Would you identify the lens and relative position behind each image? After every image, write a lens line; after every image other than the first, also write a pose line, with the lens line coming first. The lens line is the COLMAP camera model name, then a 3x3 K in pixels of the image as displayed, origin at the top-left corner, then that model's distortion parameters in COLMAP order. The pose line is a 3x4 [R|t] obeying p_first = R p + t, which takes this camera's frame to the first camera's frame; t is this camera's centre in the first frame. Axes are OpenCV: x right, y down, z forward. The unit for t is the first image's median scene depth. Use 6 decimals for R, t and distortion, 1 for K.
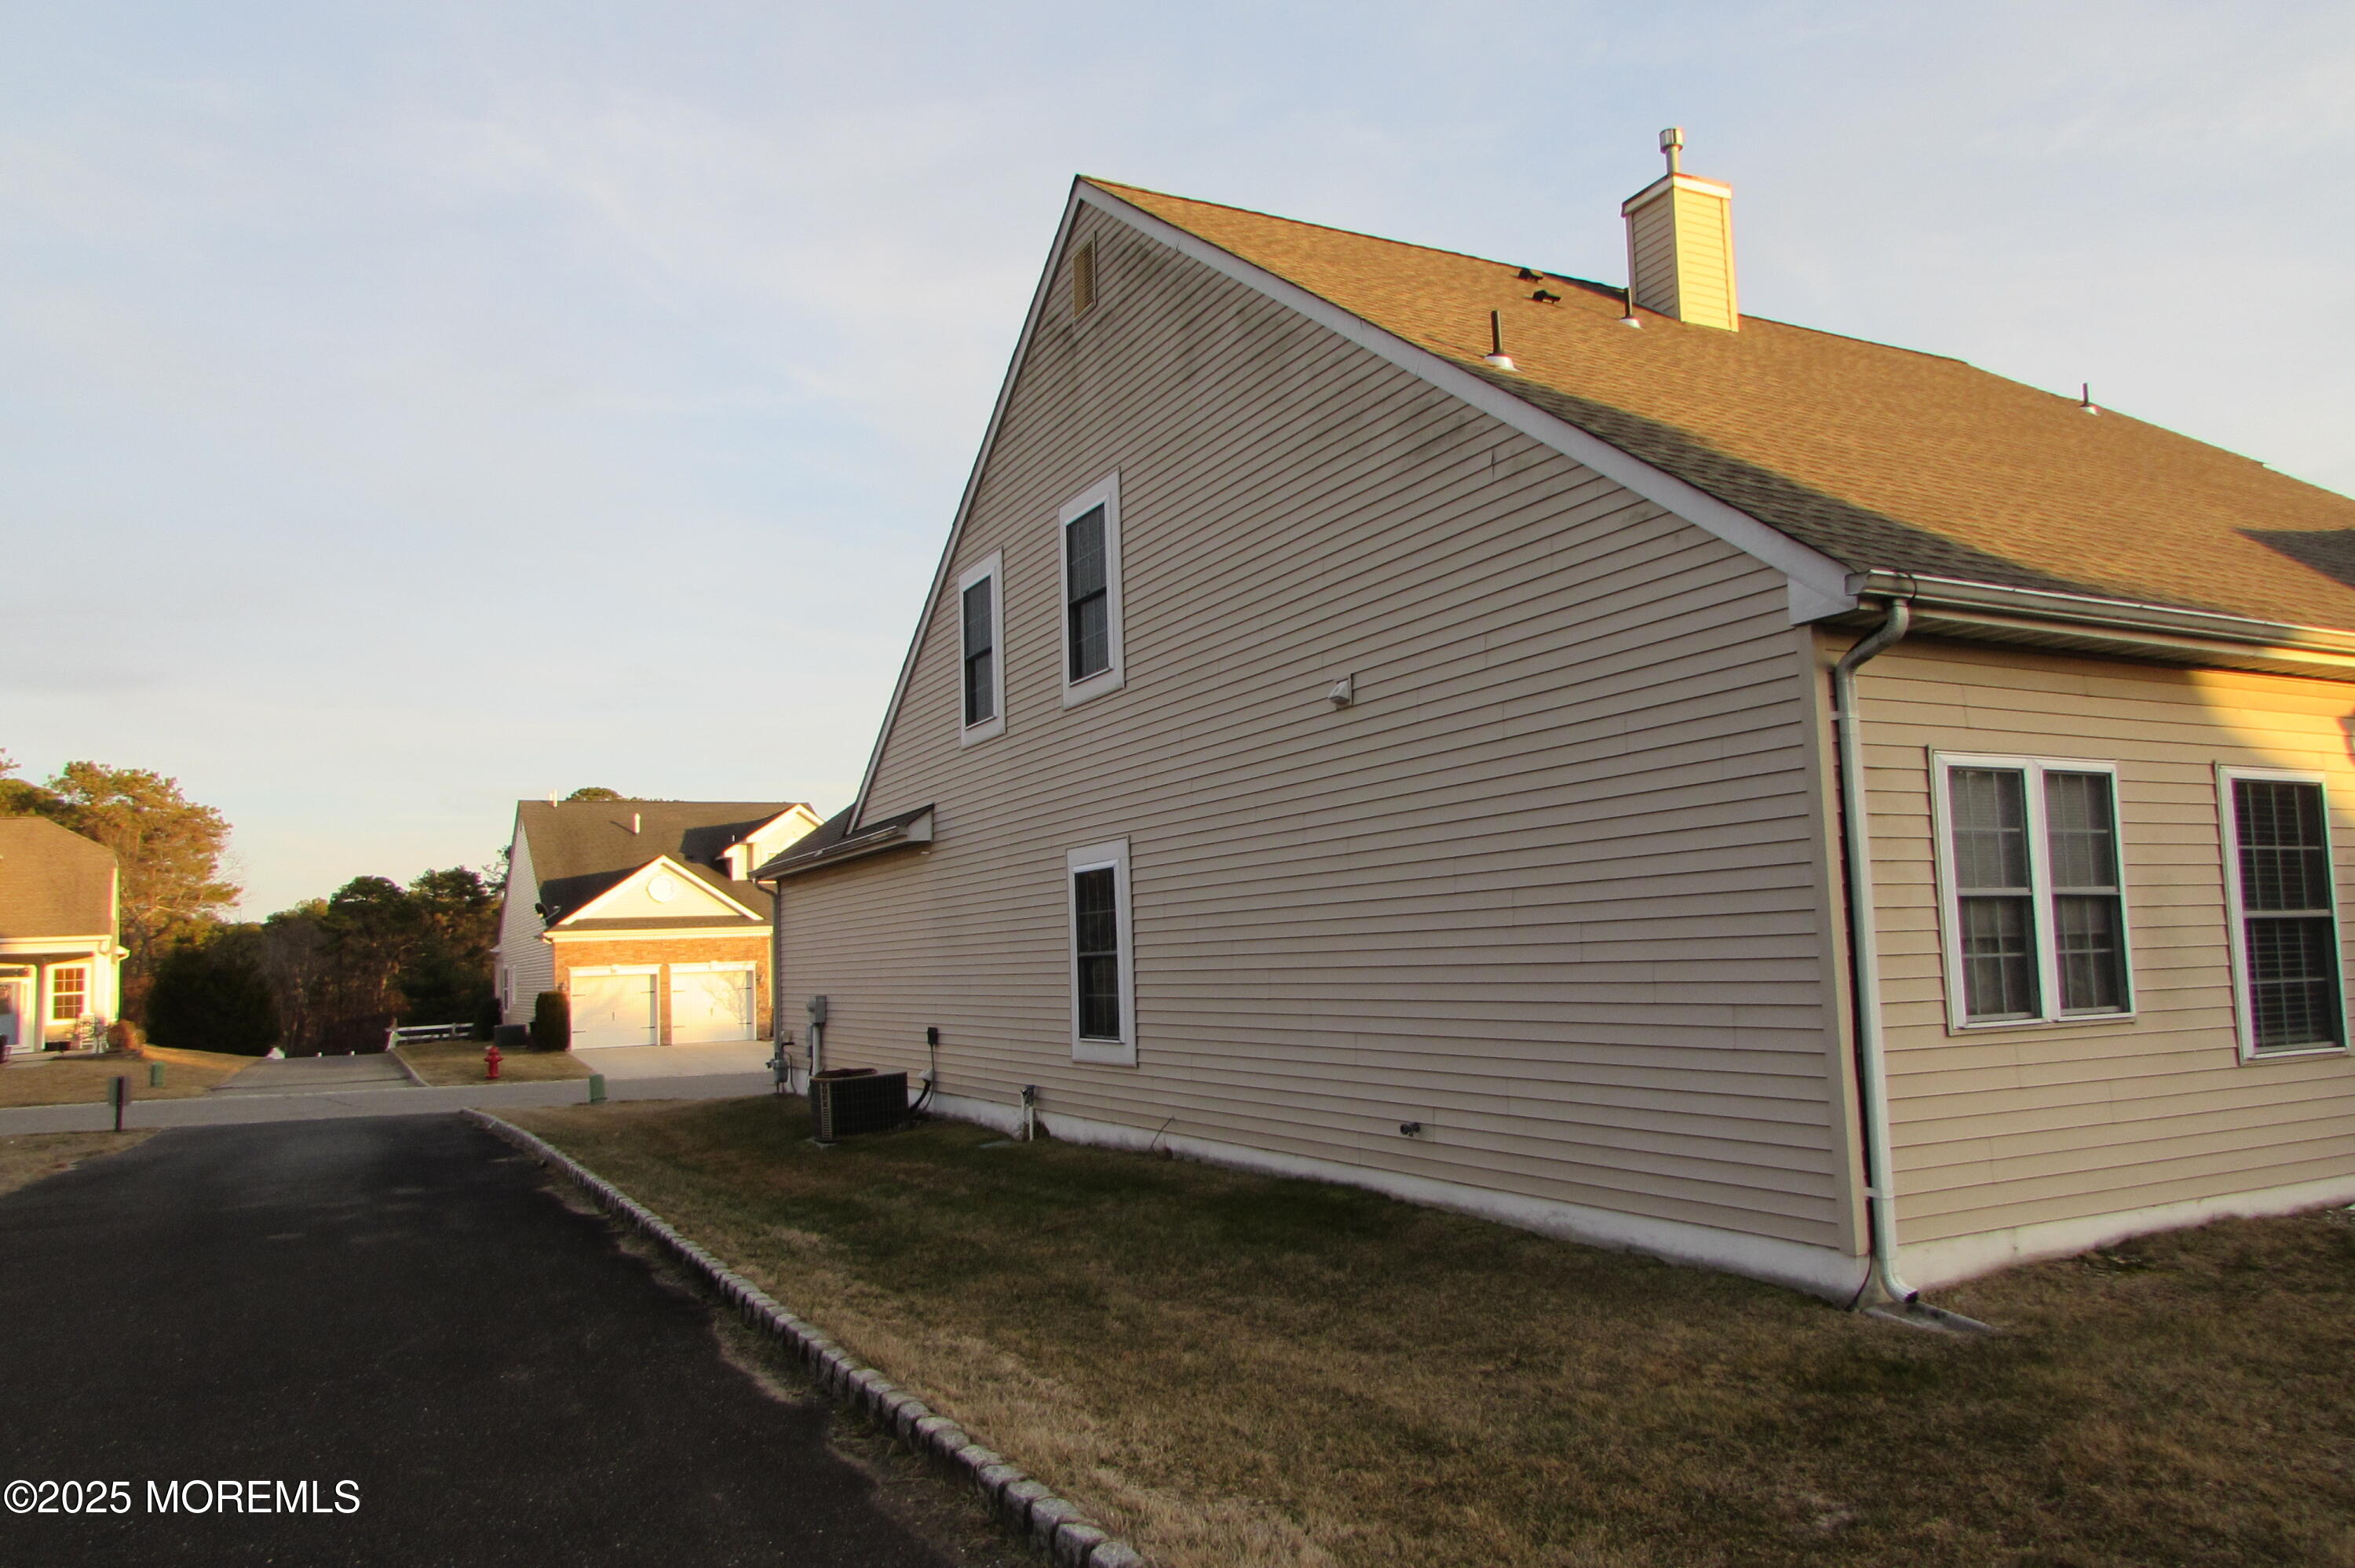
lens RADIAL K [[1607.5, 0, 1192.4], [0, 1607.5, 787.9], [0, 0, 1]] dist [0.023686, 0.006396]
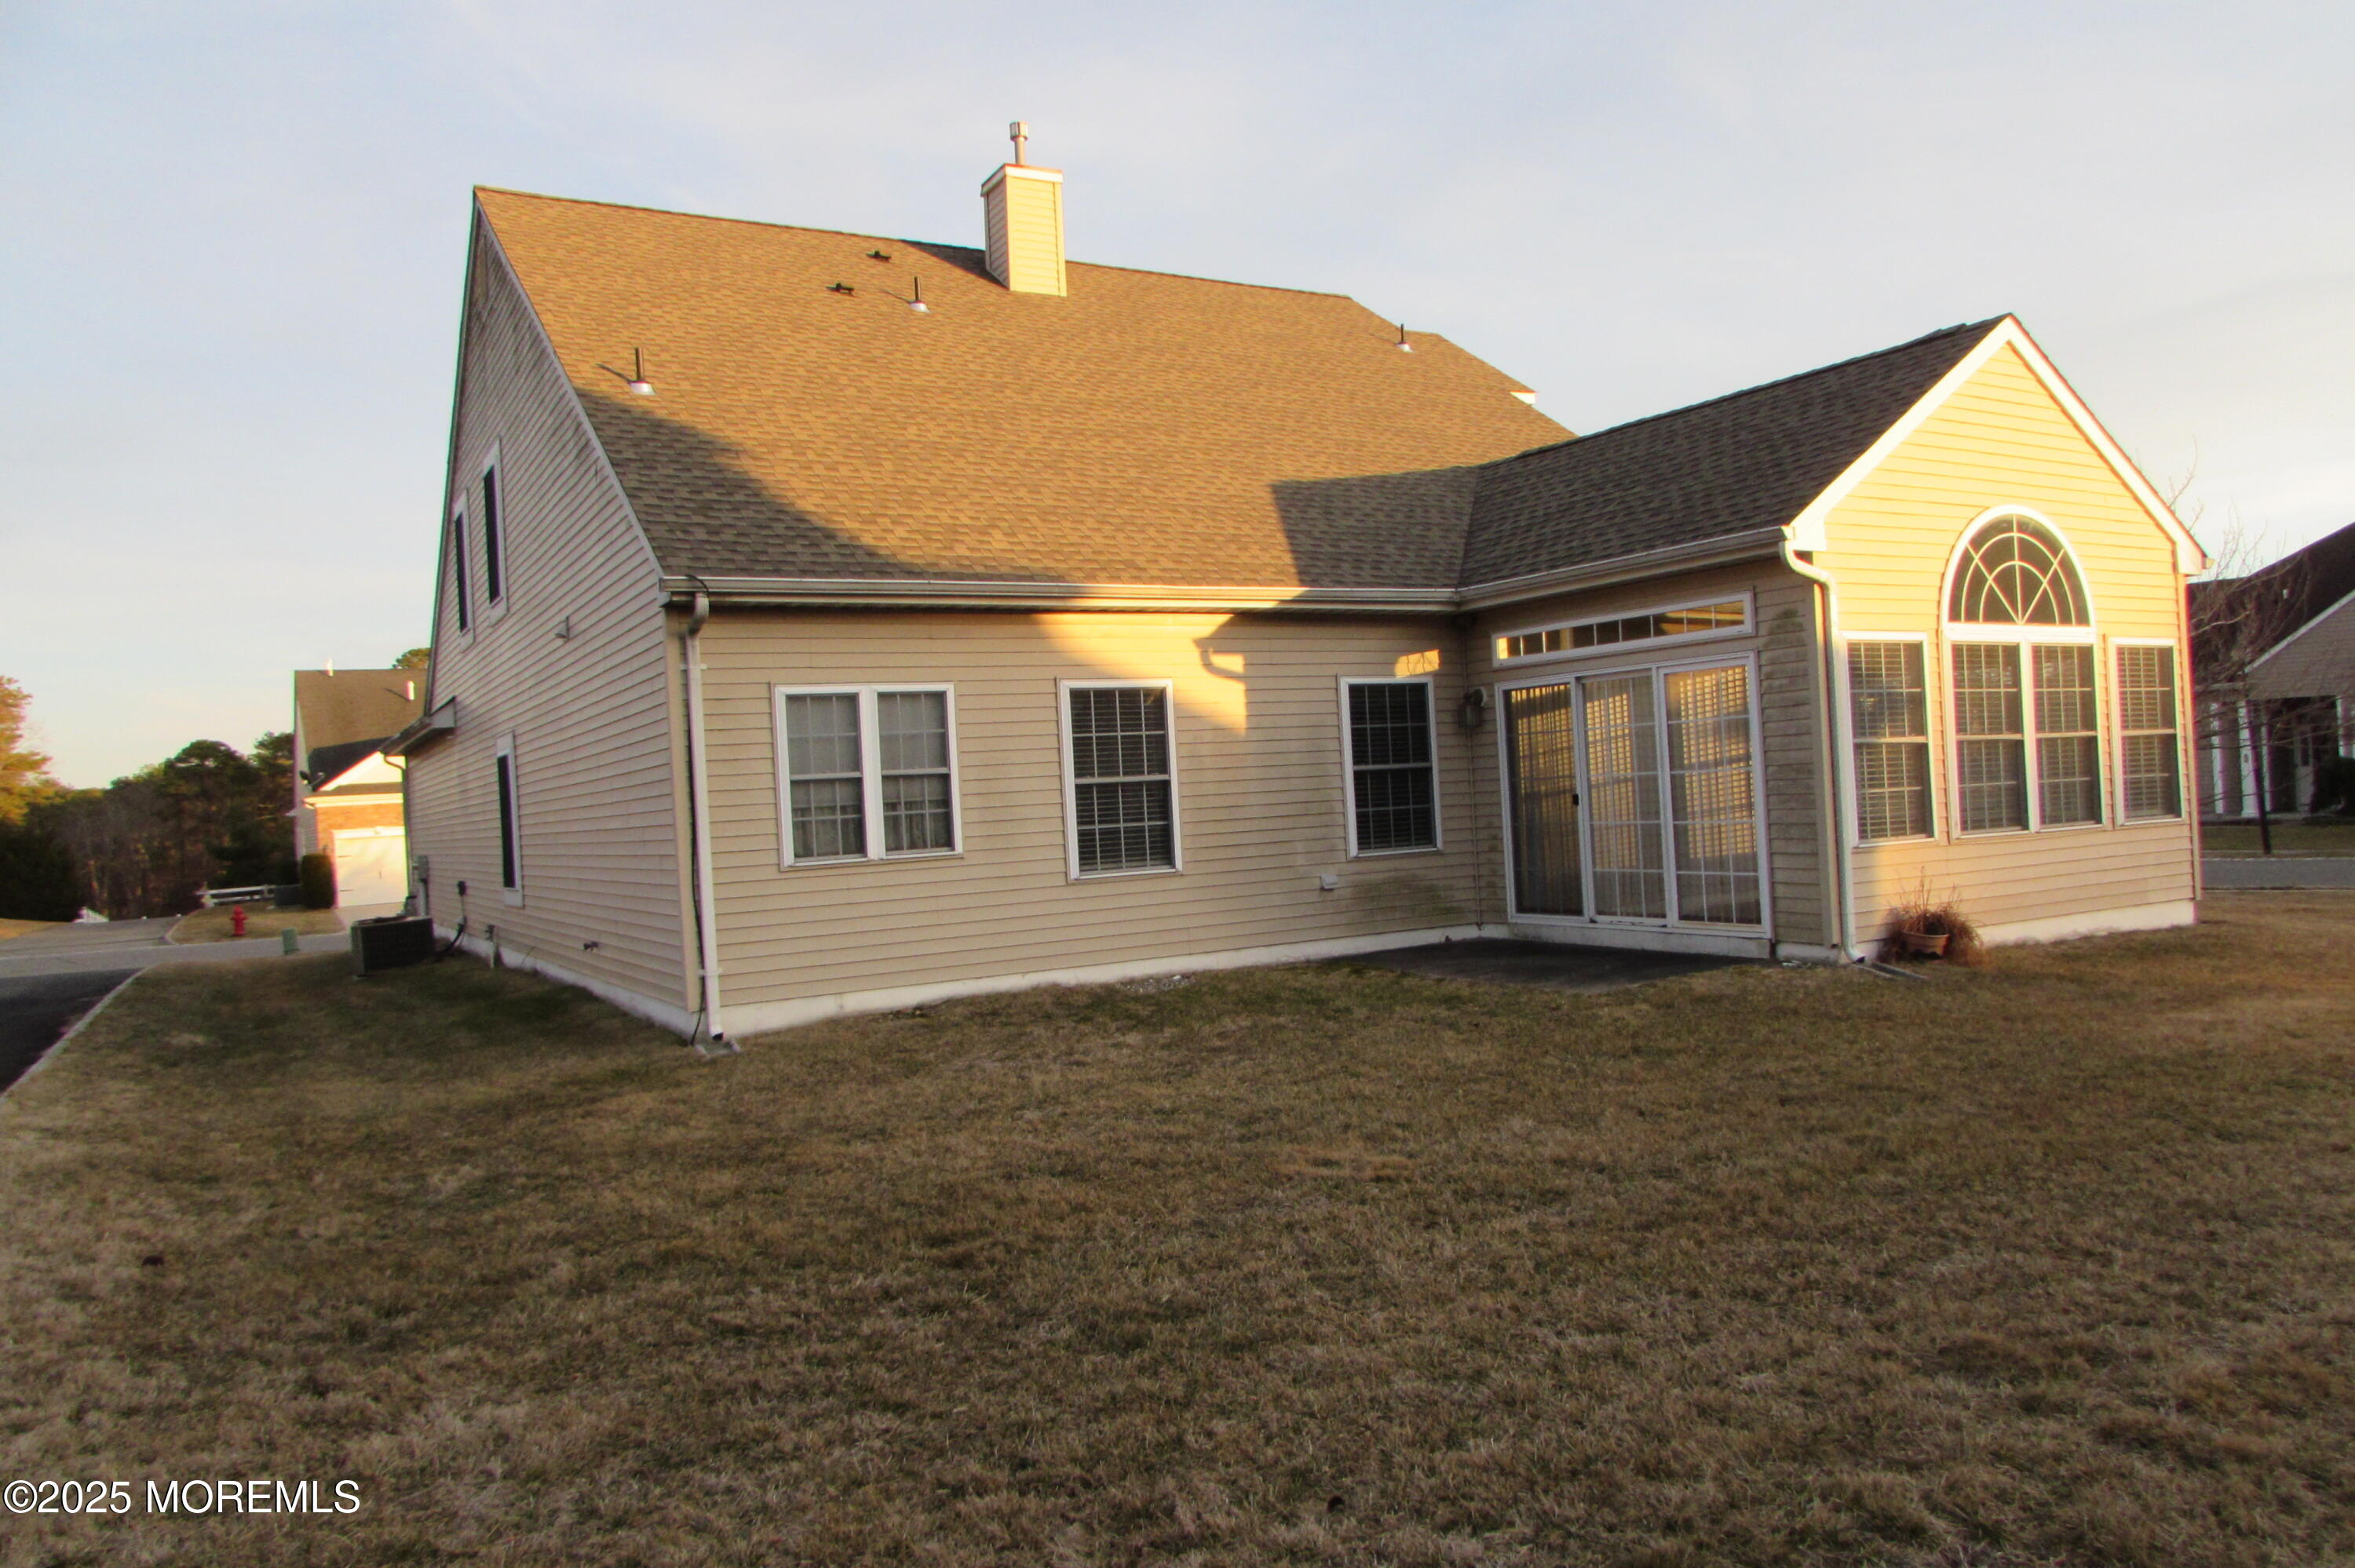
lens RADIAL K [[1607.5, 0, 1168.8], [0, 1607.5, 761.6], [0, 0, 1]] dist [0.023686, 0.006396]
pose [[0.998551, -0.023683, 0.048314, 0.475751], [0.019633, 0.996385, 0.082648, -0.043227], [-0.050097, -0.081580, 0.995407, -0.331719]]
